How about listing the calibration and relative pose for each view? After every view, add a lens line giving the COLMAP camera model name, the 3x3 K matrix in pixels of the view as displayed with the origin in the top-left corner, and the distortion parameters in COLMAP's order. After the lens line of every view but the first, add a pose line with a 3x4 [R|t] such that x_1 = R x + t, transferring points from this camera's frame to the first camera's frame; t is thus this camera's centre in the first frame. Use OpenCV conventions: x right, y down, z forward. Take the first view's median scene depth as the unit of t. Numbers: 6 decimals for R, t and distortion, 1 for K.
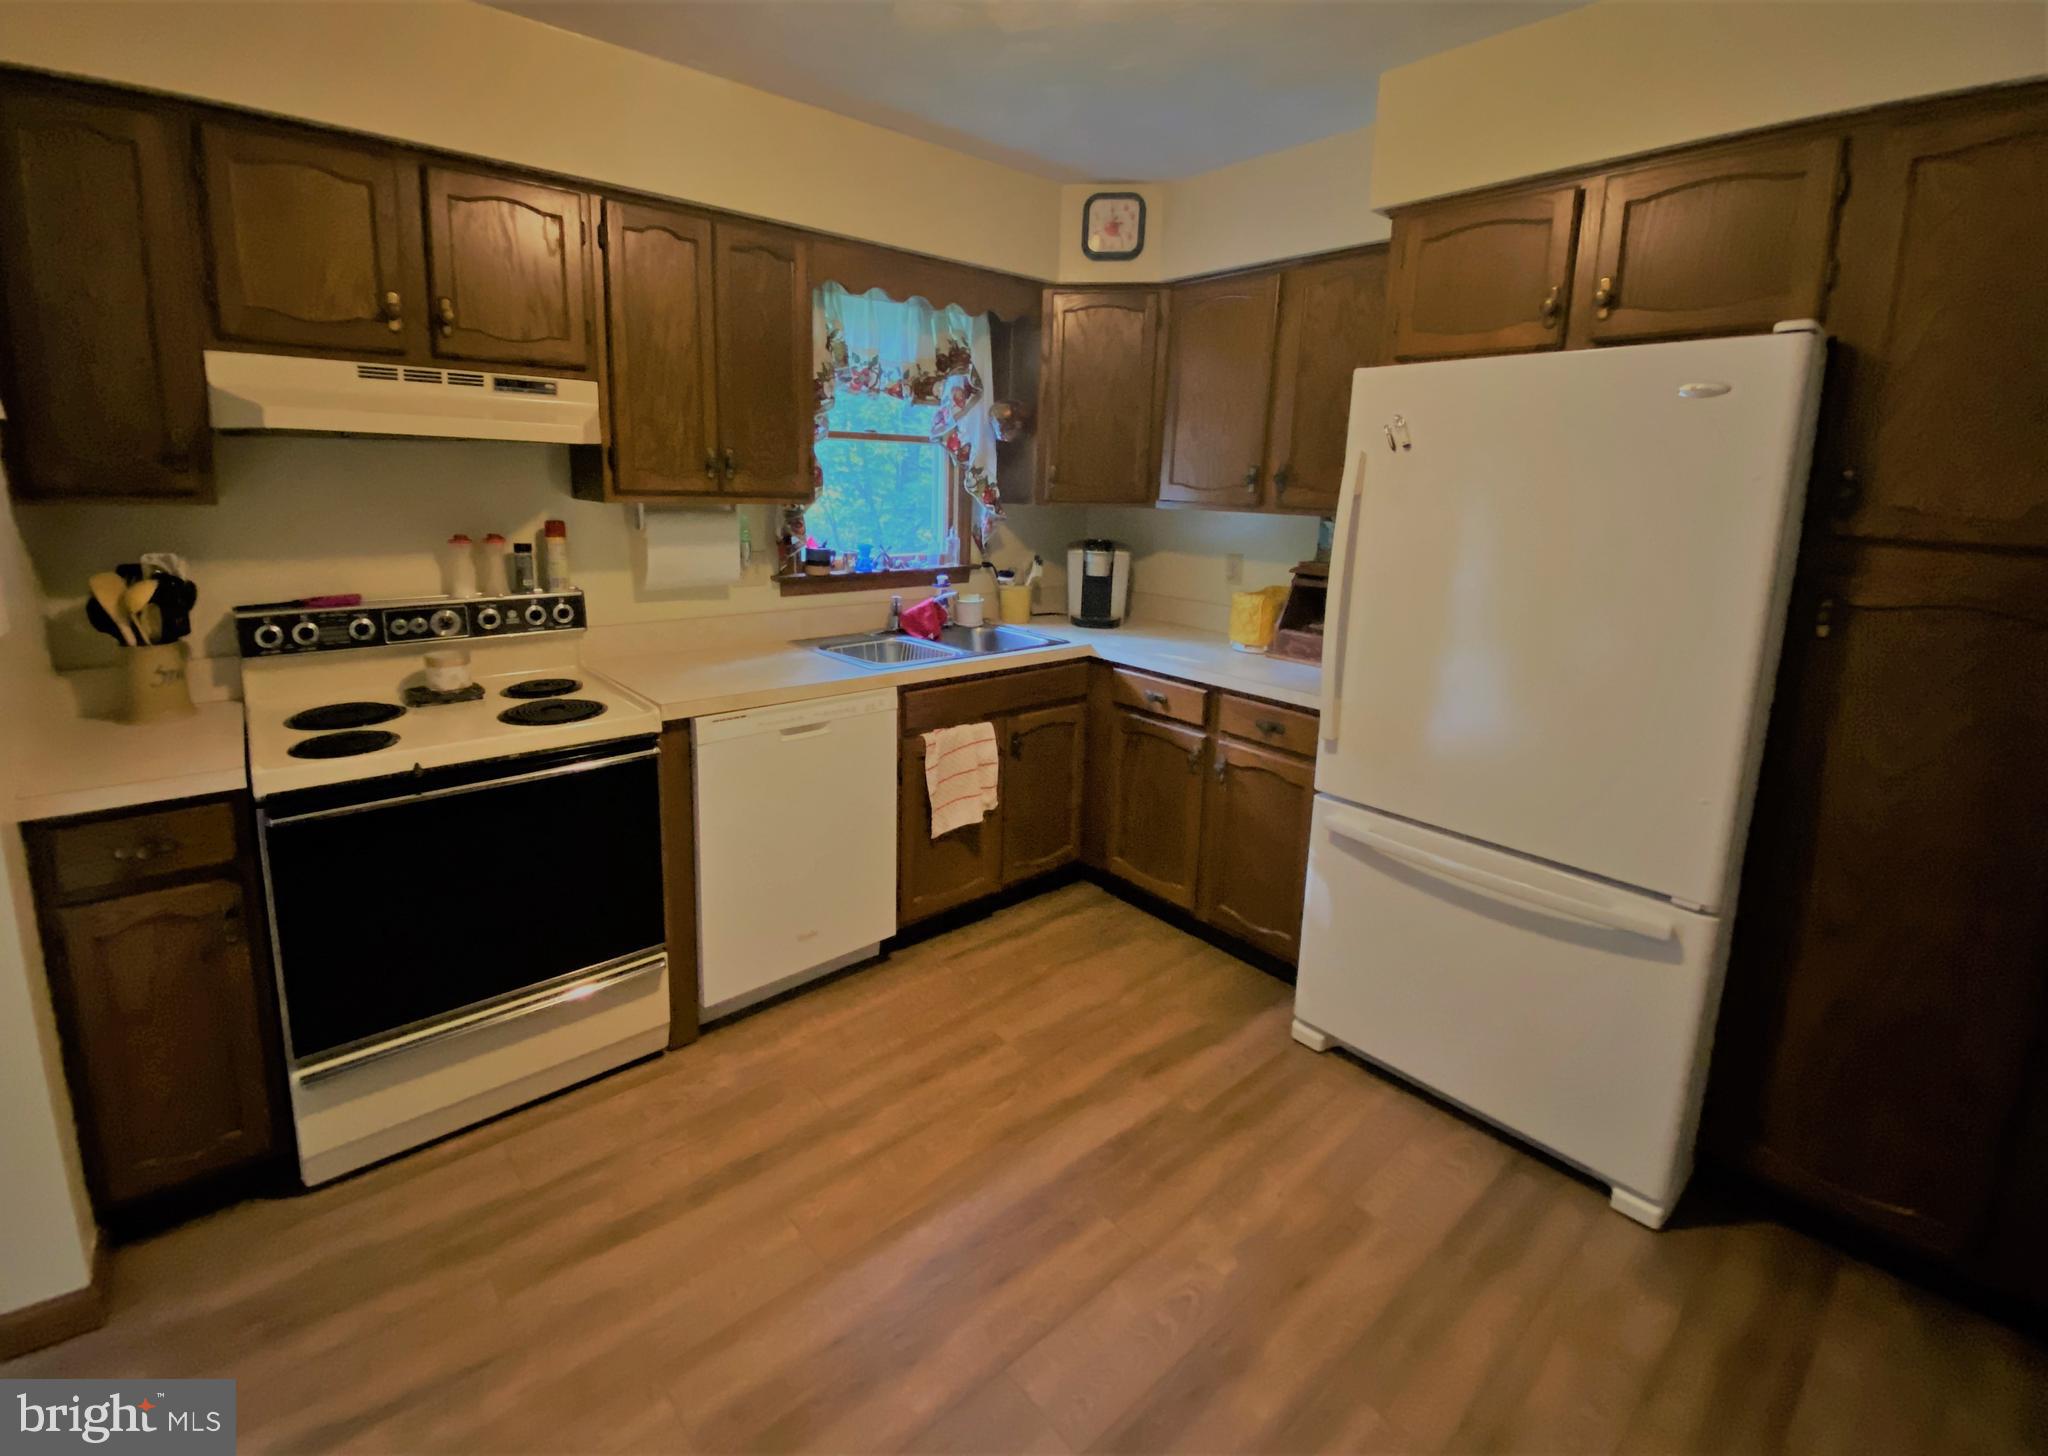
lens RADIAL K [[893.5, 0, 976.9], [0, 893.5, 628.0], [0, 0, 1]] dist [0.024622, -0.026190]
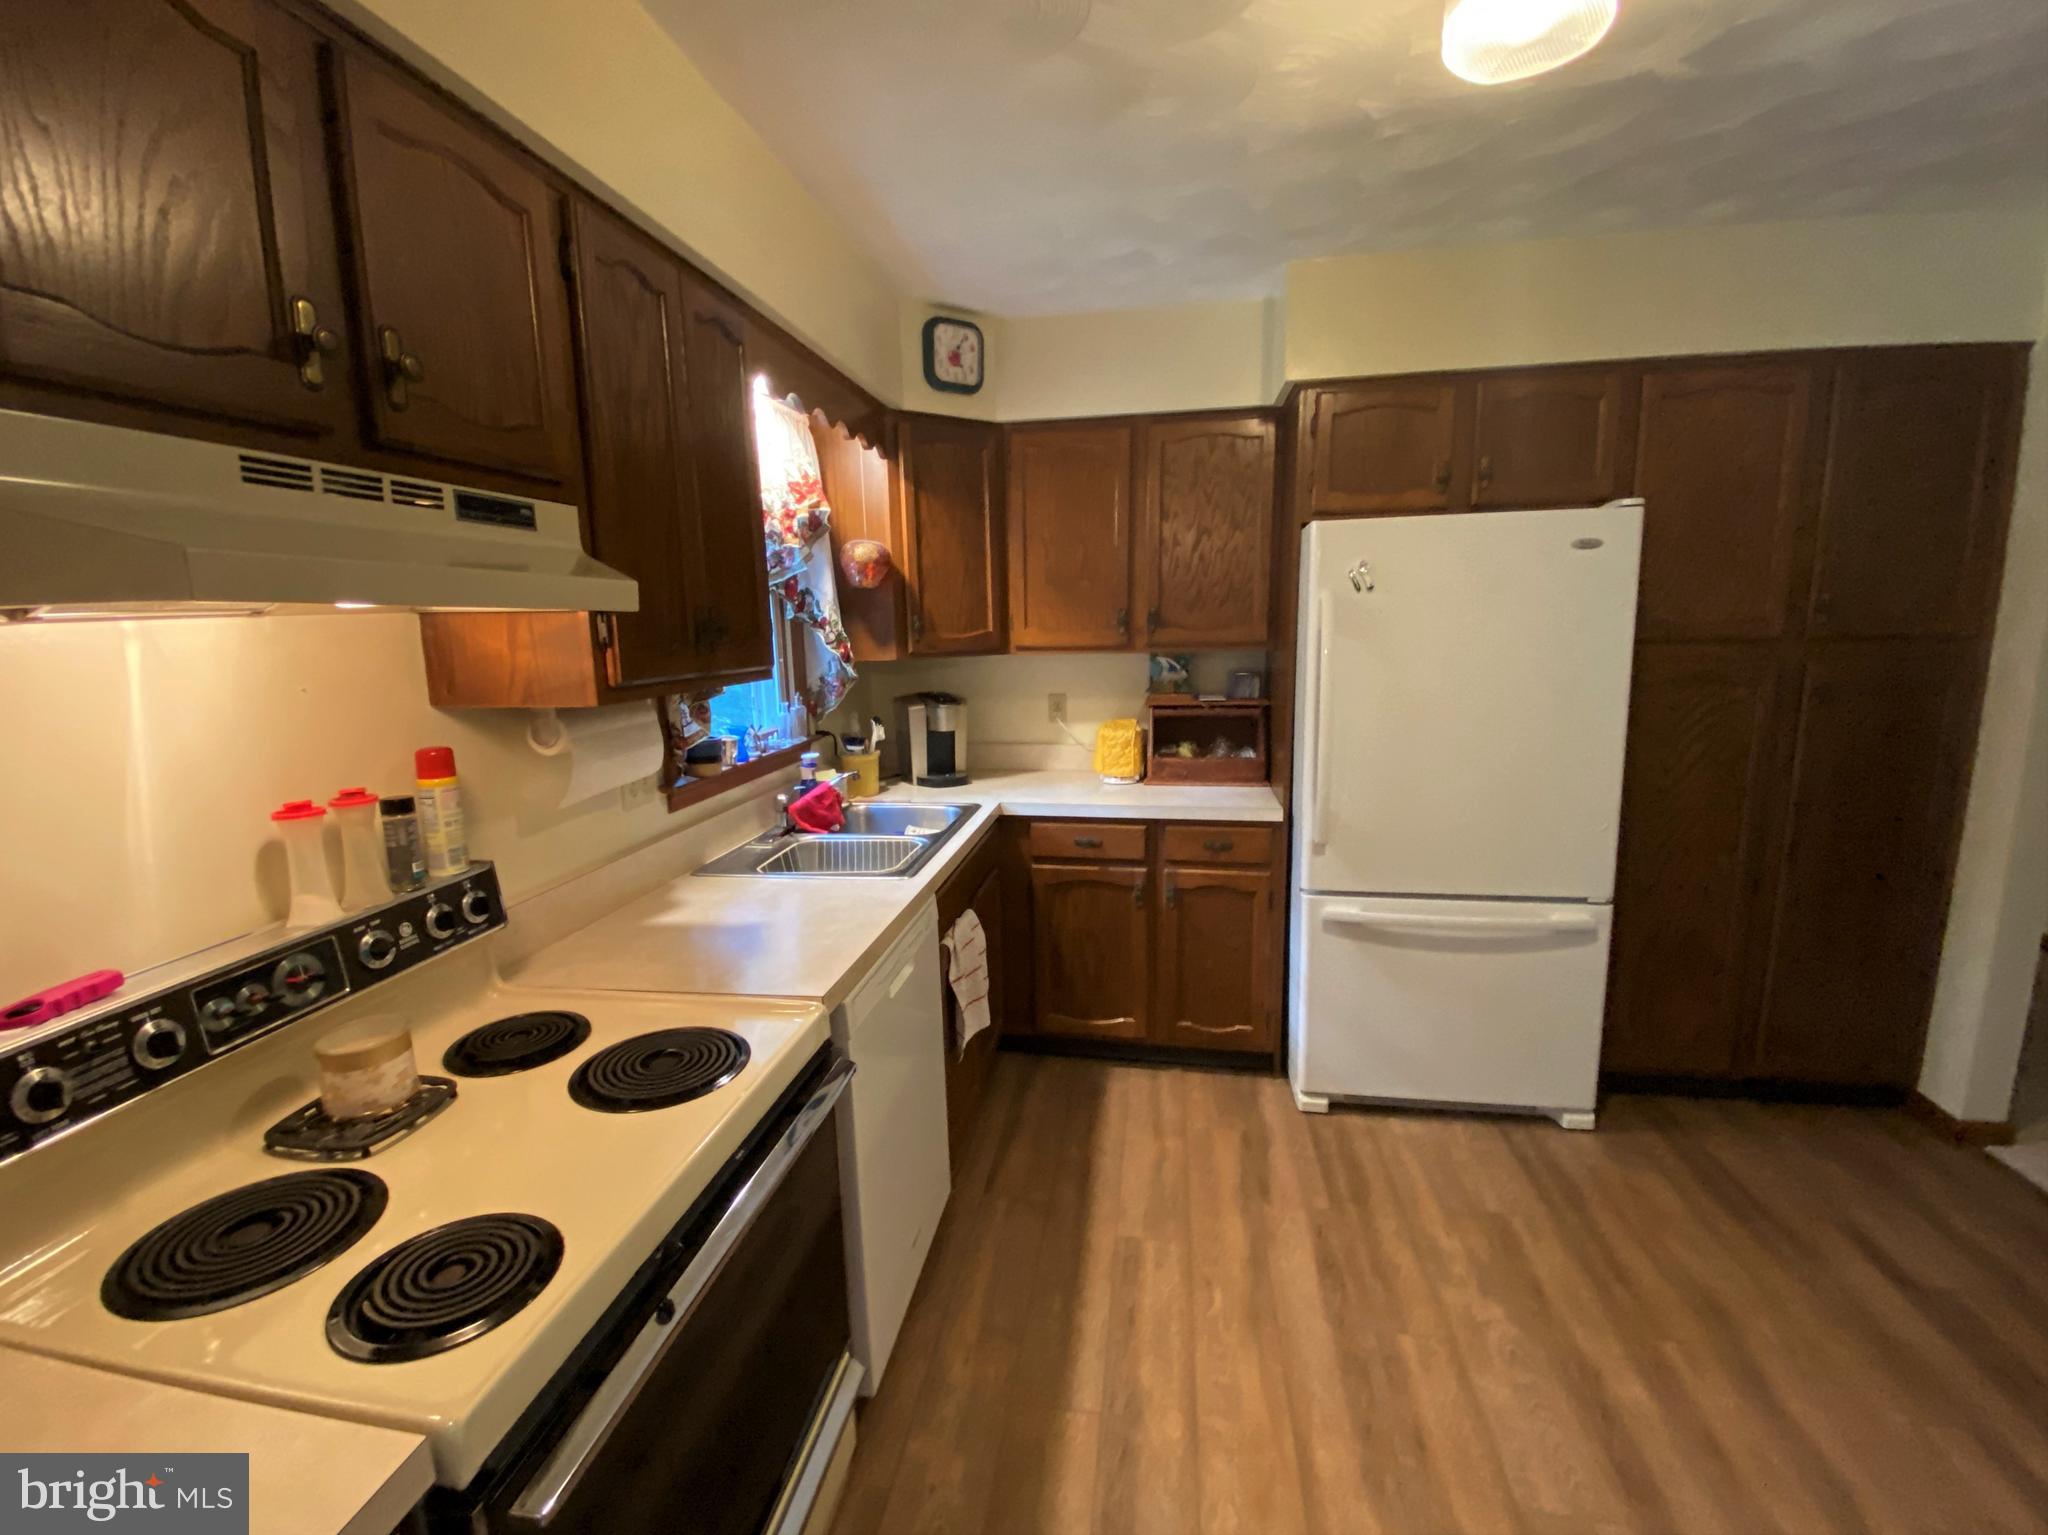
lens RADIAL K [[881.1, 0, 1024.0], [0, 881.1, 767.5], [0, 0, 1]] dist [0.018151, -0.020940]
pose [[0.755183, -0.149873, 0.638151, -0.589845], [0.147743, 0.987379, 0.057053, -0.091701], [-0.638648, 0.051196, 0.767794, 0.364355]]
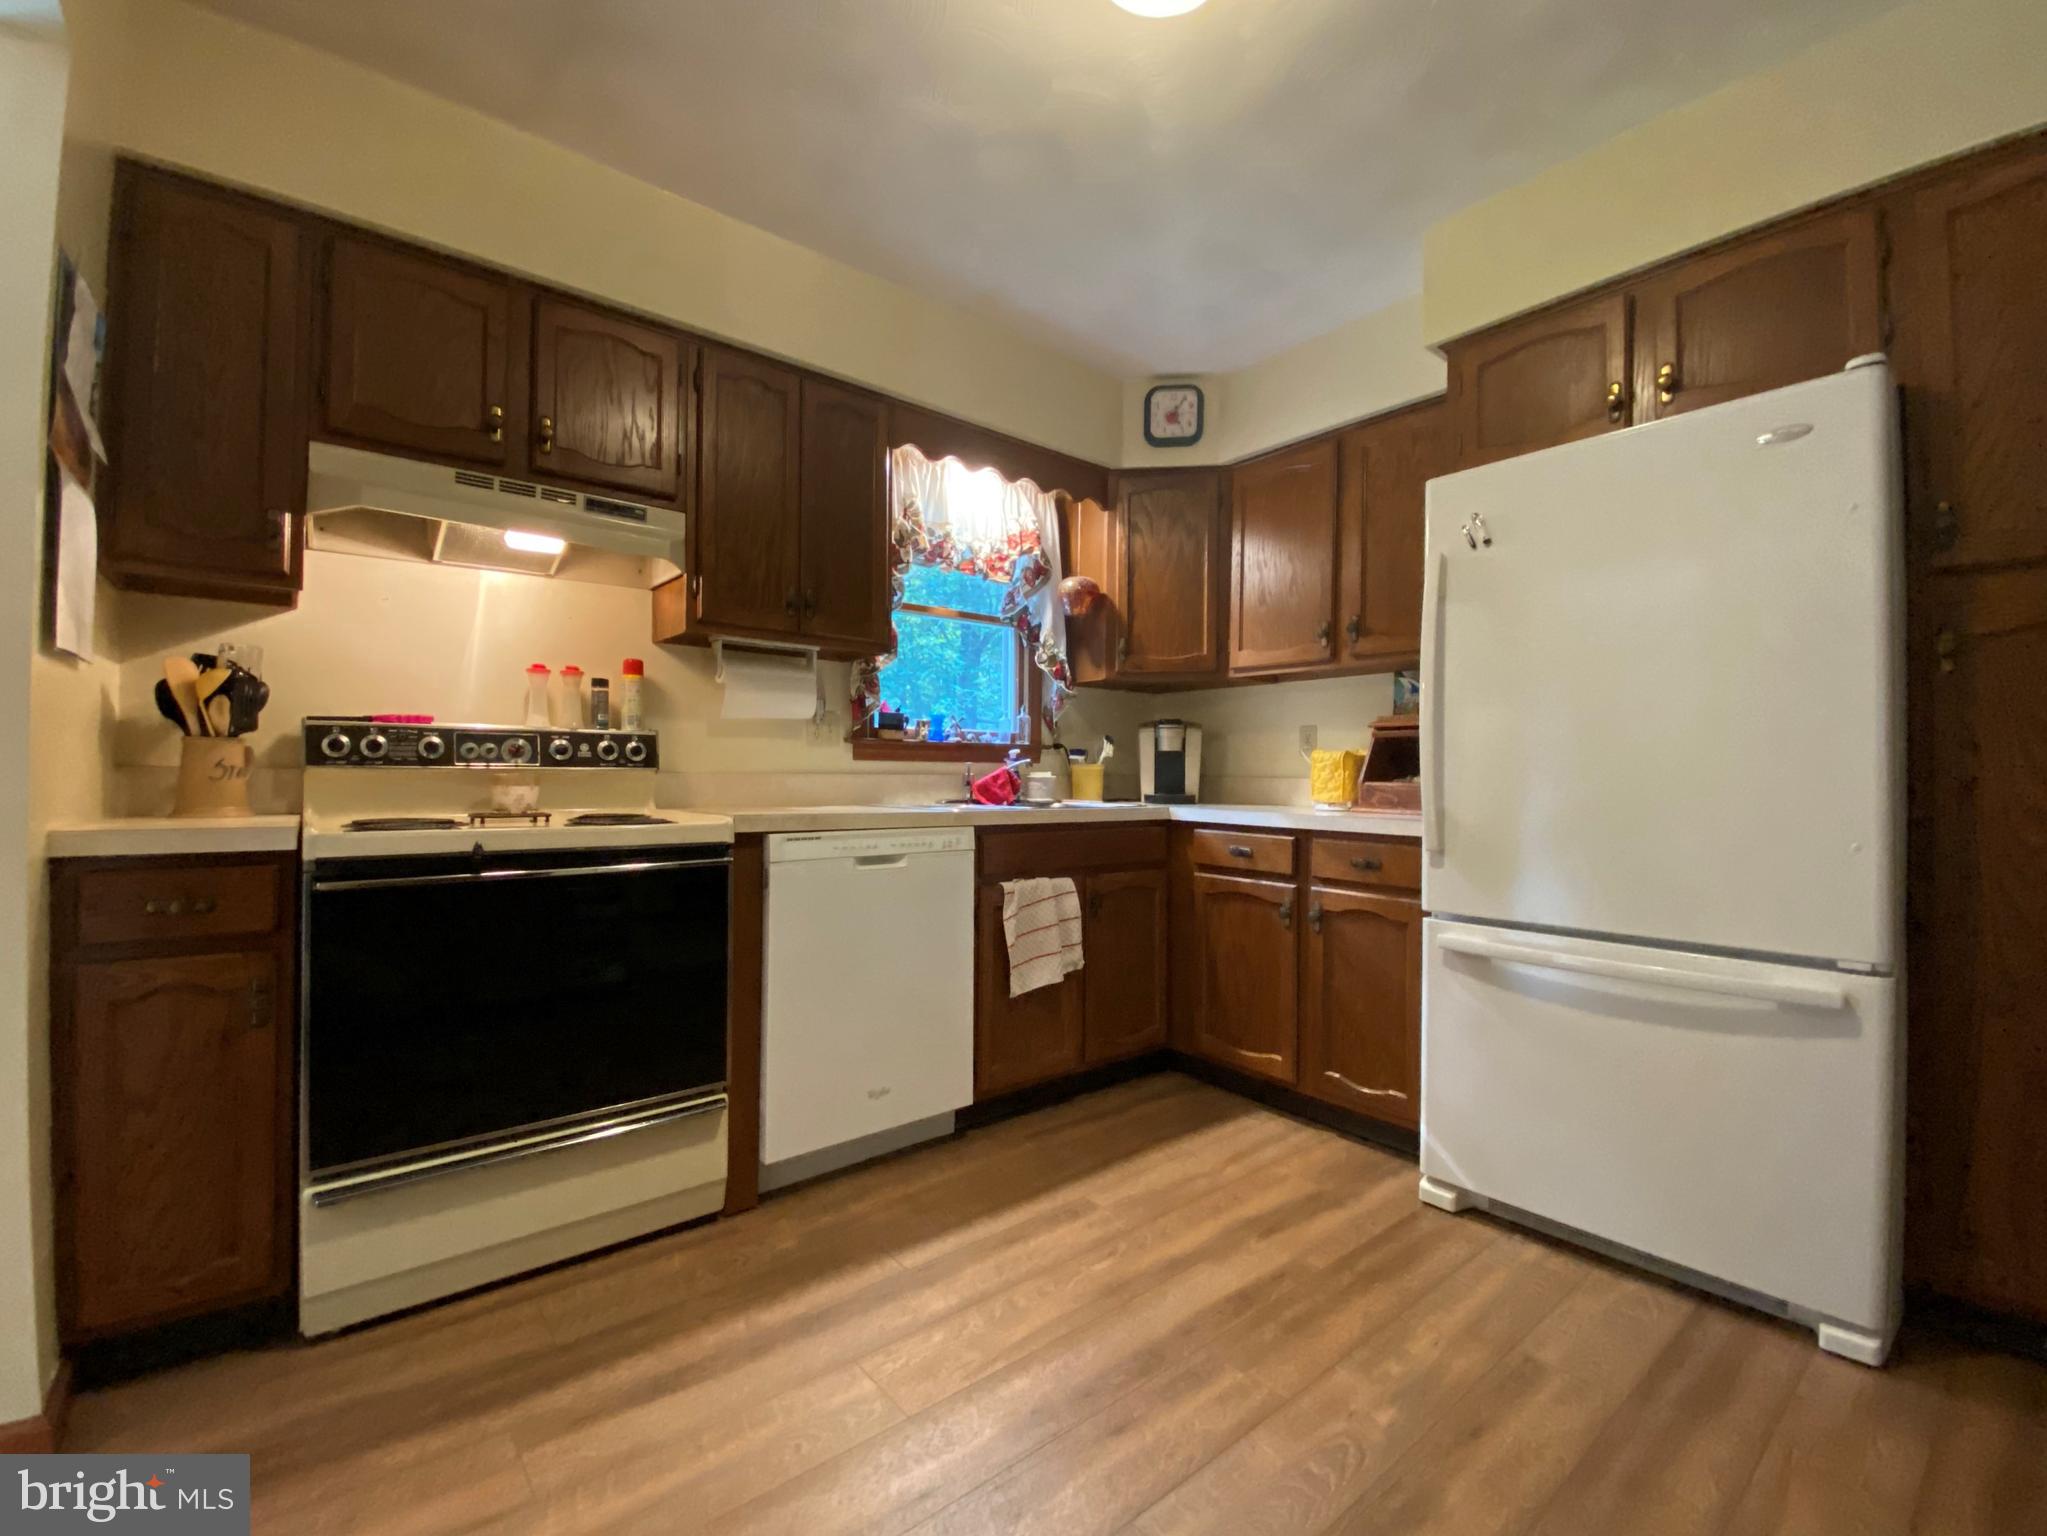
lens RADIAL K [[880.7, 0, 1023.5], [0, 880.7, 768.0], [0, 0, 1]] dist [0.018151, -0.020940]
pose [[0.999891, -0.014041, -0.004600, -0.035128], [0.013006, 0.984133, -0.176954, 0.193153], [0.007012, 0.176875, 0.984208, 0.059982]]
